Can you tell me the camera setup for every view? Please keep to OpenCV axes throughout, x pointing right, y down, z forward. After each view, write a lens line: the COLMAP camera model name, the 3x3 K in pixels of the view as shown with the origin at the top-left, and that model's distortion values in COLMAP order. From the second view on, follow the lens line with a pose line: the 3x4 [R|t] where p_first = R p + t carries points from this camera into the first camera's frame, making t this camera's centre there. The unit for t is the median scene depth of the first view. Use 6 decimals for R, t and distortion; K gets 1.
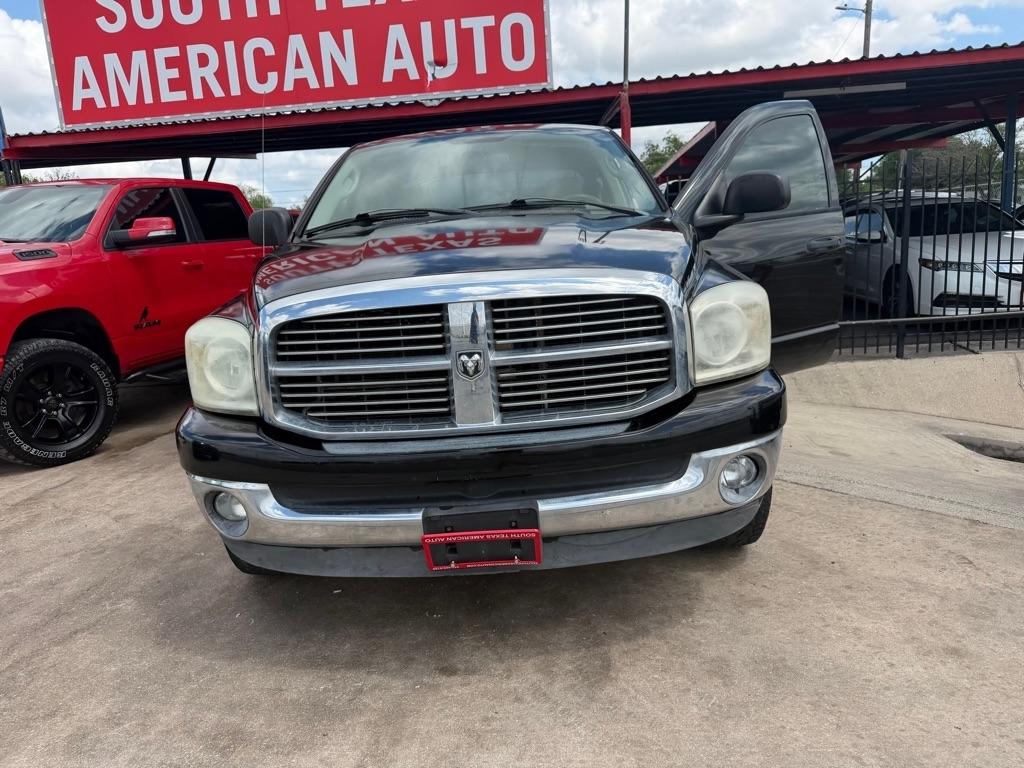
lens RADIAL K [[726.7, 0, 508.8], [0, 726.7, 381.1], [0, 0, 1]] dist [0.013704, -0.023508]
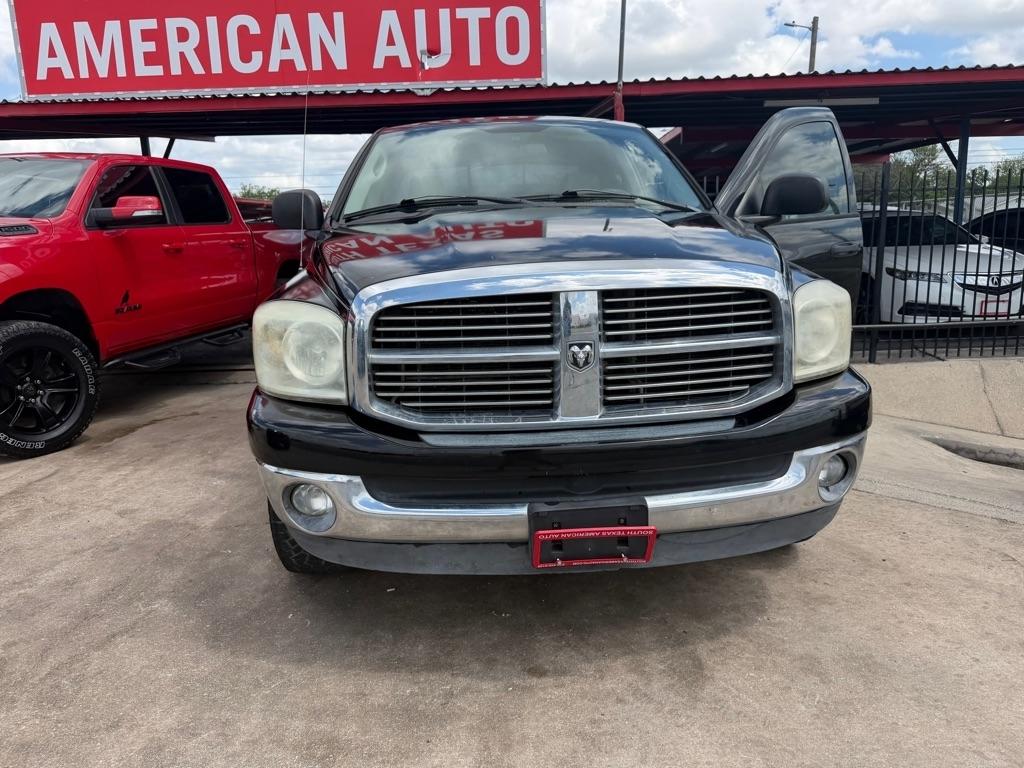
lens RADIAL K [[726.7, 0, 507.9], [0, 726.7, 378.5], [0, 0, 1]] dist [0.013704, -0.023508]
pose [[0.996073, 0.021041, 0.086003, -0.141823], [-0.020919, 0.999778, -0.002321, 0.007185], [-0.086032, 0.000513, 0.996292, 0.025666]]
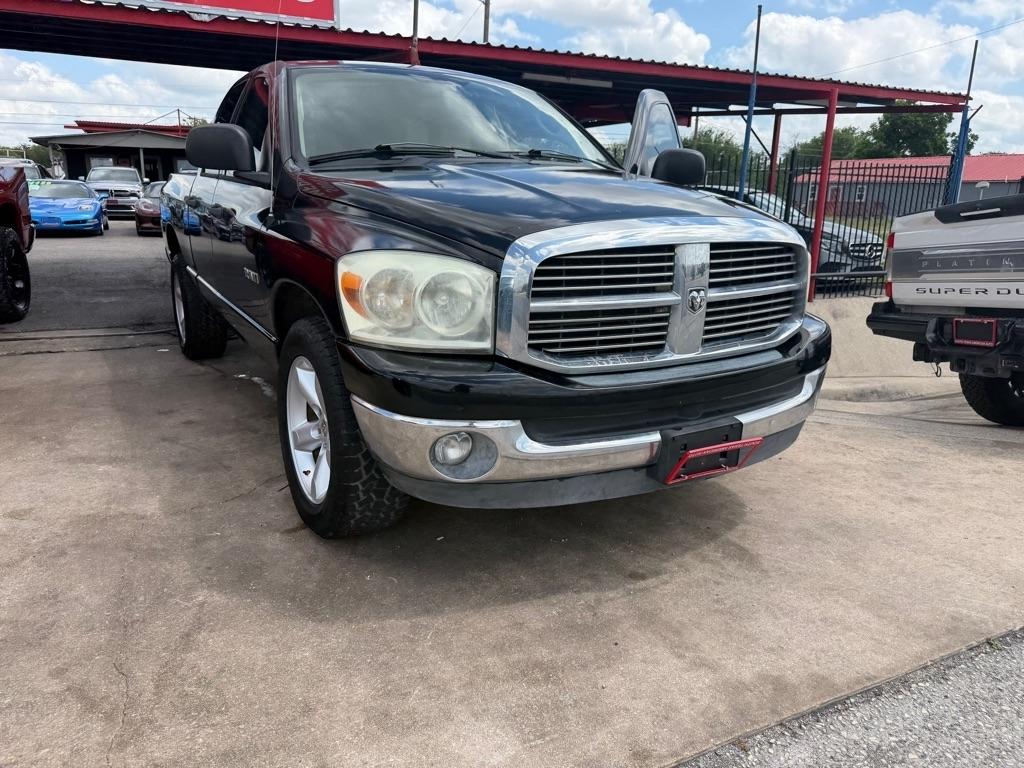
lens RADIAL K [[726.7, 0, 508.2], [0, 726.7, 390.4], [0, 0, 1]] dist [0.013704, -0.023508]
pose [[0.855340, -0.052629, 0.515387, -0.542205], [0.021484, 0.997574, 0.066213, 0.022270], [-0.517621, -0.045562, 0.854396, 0.107434]]
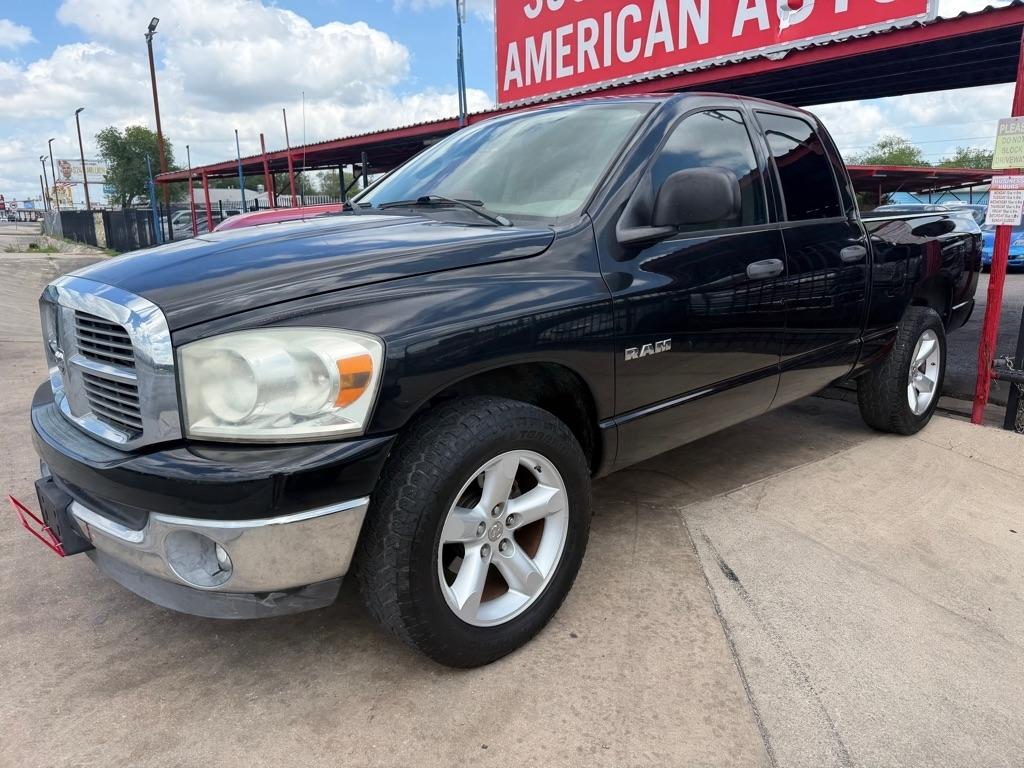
lens RADIAL K [[726.7, 0, 520.9], [0, 726.7, 377.1], [0, 0, 1]] dist [0.013704, -0.023508]
pose [[0.687226, 0.210349, -0.695323, 0.726916], [-0.170628, 0.977122, 0.126958, -0.157426], [0.706121, 0.031393, 0.707395, 0.430692]]
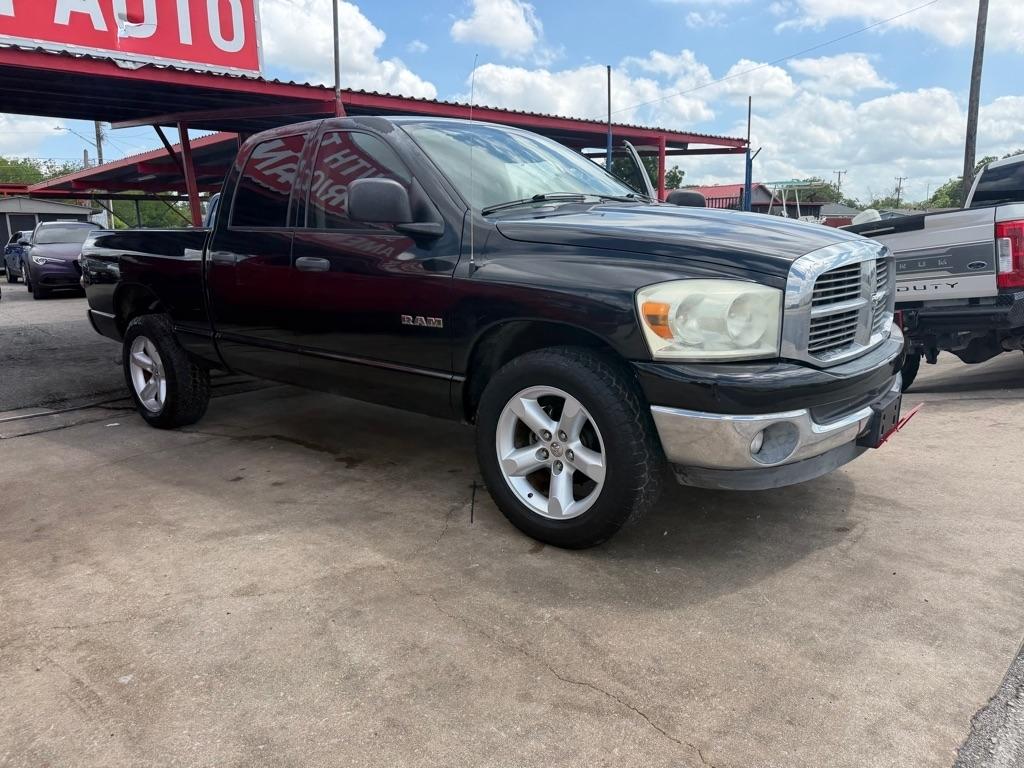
lens RADIAL K [[726.7, 0, 517.4], [0, 726.7, 377.5], [0, 0, 1]] dist [0.013704, -0.023508]
pose [[0.633716, -0.101654, 0.766858, -1.002145], [0.130313, 0.991190, 0.023703, -0.001144], [-0.762511, 0.084911, 0.641379, 0.372522]]
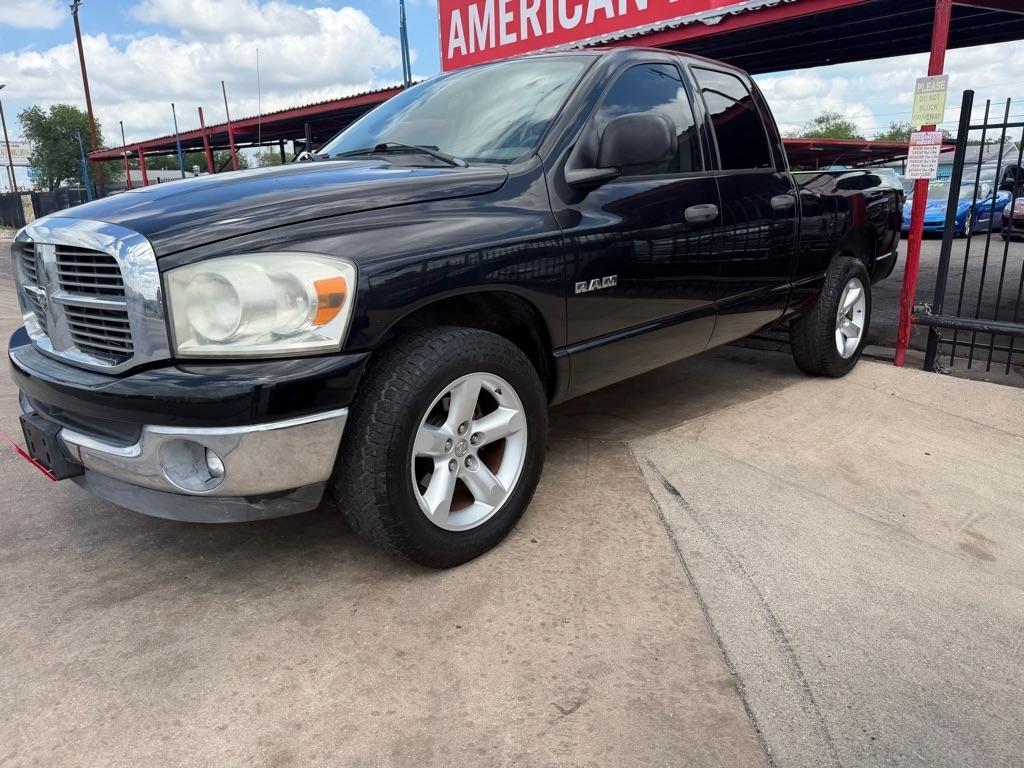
lens RADIAL K [[726.7, 0, 512.5], [0, 726.7, 383.8], [0, 0, 1]] dist [0.013704, -0.023508]
pose [[0.732048, 0.215616, -0.646231, 0.773746], [-0.153578, 0.976406, 0.151806, -0.110341], [0.663716, -0.011883, 0.747890, 0.378822]]
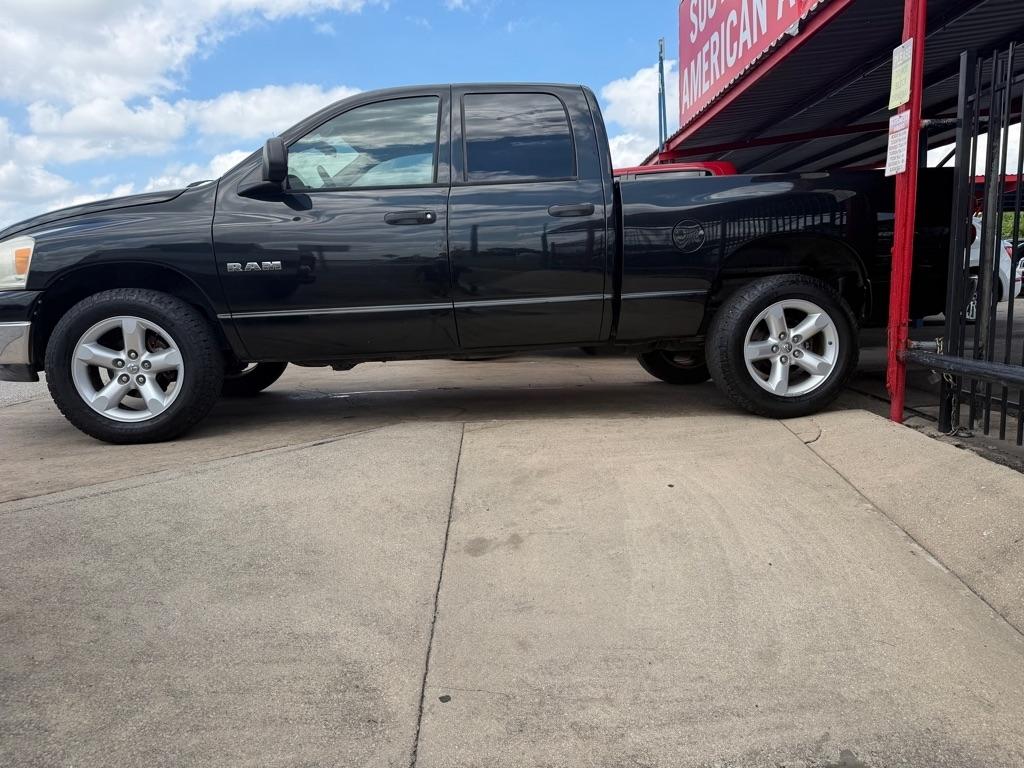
lens RADIAL K [[726.7, 0, 531.0], [0, 726.7, 395.5], [0, 0, 1]] dist [0.013704, -0.023508]
pose [[0.123540, 0.203421, -0.971266, 1.455215], [-0.169851, 0.968655, 0.181270, -0.192738], [0.977696, 0.142577, 0.154219, 1.346407]]
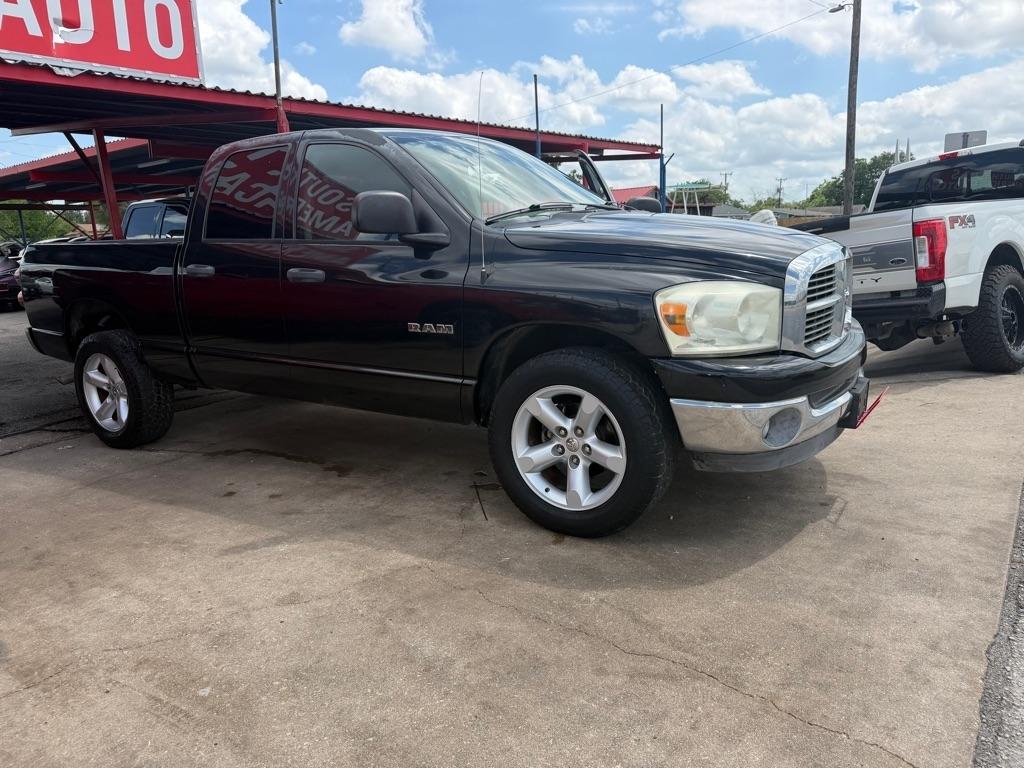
lens RADIAL K [[726.7, 0, 513.4], [0, 726.7, 377.5], [0, 0, 1]] dist [0.013704, -0.023508]
pose [[0.528567, -0.122248, 0.840043, -1.120686], [0.167472, 0.985145, 0.037989, -0.021399], [-0.832208, 0.120604, 0.541188, 0.456985]]
